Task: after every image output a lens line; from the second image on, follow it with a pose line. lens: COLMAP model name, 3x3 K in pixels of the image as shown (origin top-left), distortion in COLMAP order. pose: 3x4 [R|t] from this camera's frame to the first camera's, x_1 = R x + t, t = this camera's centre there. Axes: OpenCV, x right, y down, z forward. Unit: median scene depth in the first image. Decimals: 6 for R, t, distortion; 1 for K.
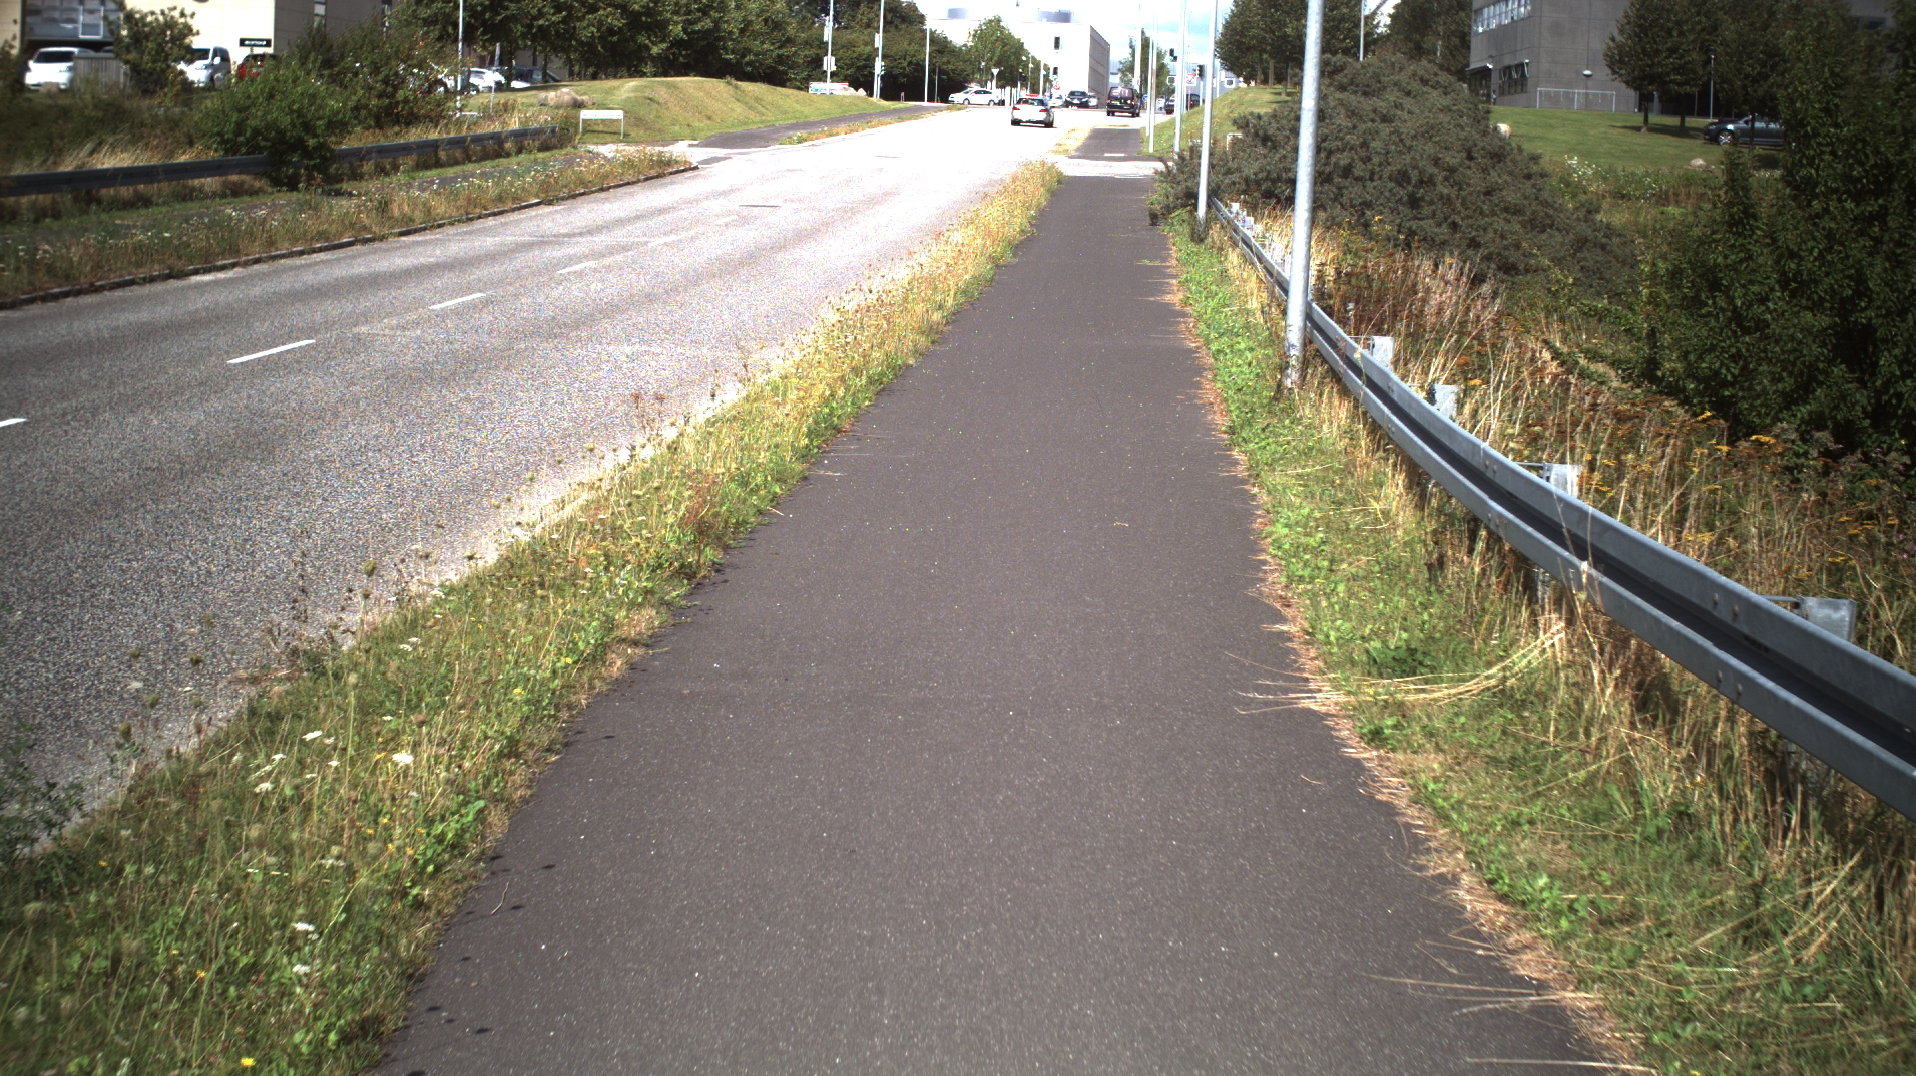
lens RADIAL K [[3361.9, 0, 958.0], [0, 3361.9, 538.0], [0, 0, 1]] dist [-0.268116, 0.139768]
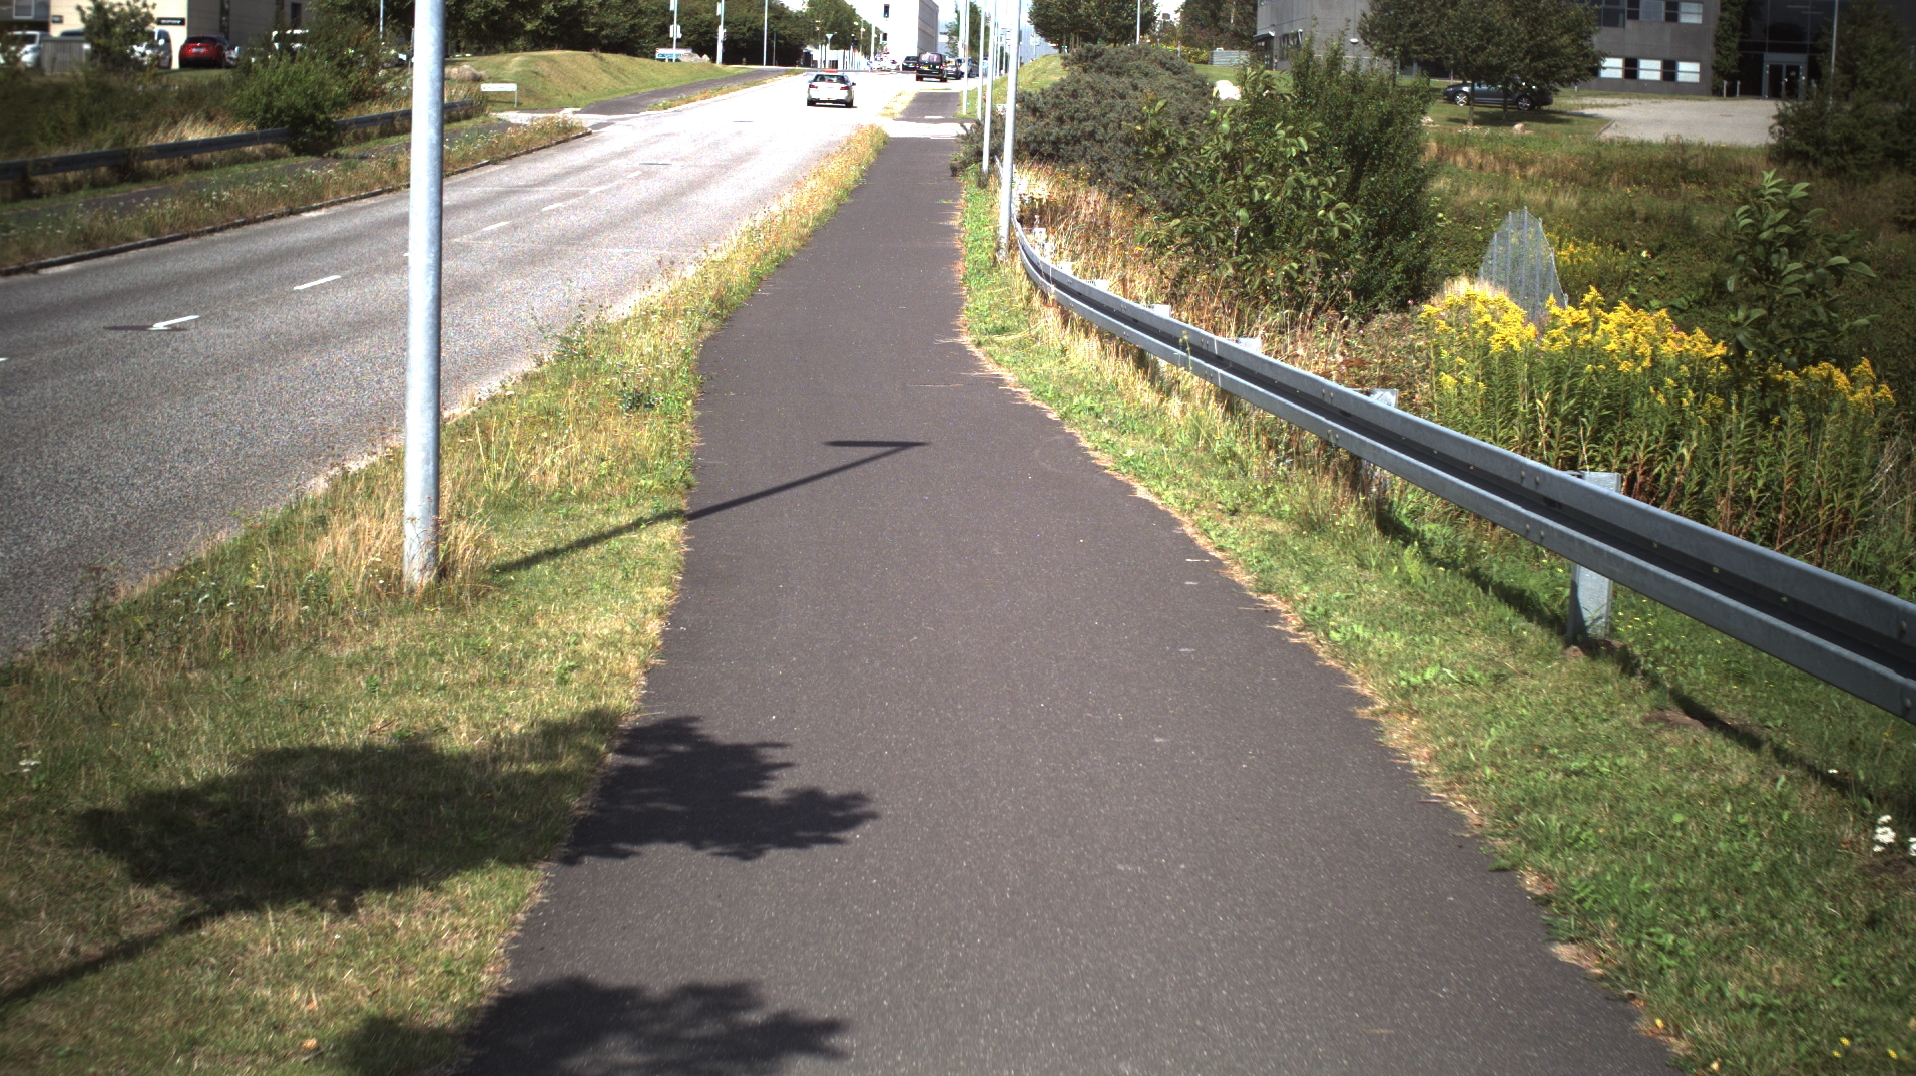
lens RADIAL K [[3361.9, 0, 958.0], [0, 3361.9, 538.0], [0, 0, 1]] dist [-0.268116, 0.139768]
pose [[0.998760, -0.010749, 0.048614, -0.006603], [0.010103, 0.999857, 0.013526, 0.033353], [-0.048753, -0.013018, 0.998726, -0.340921]]
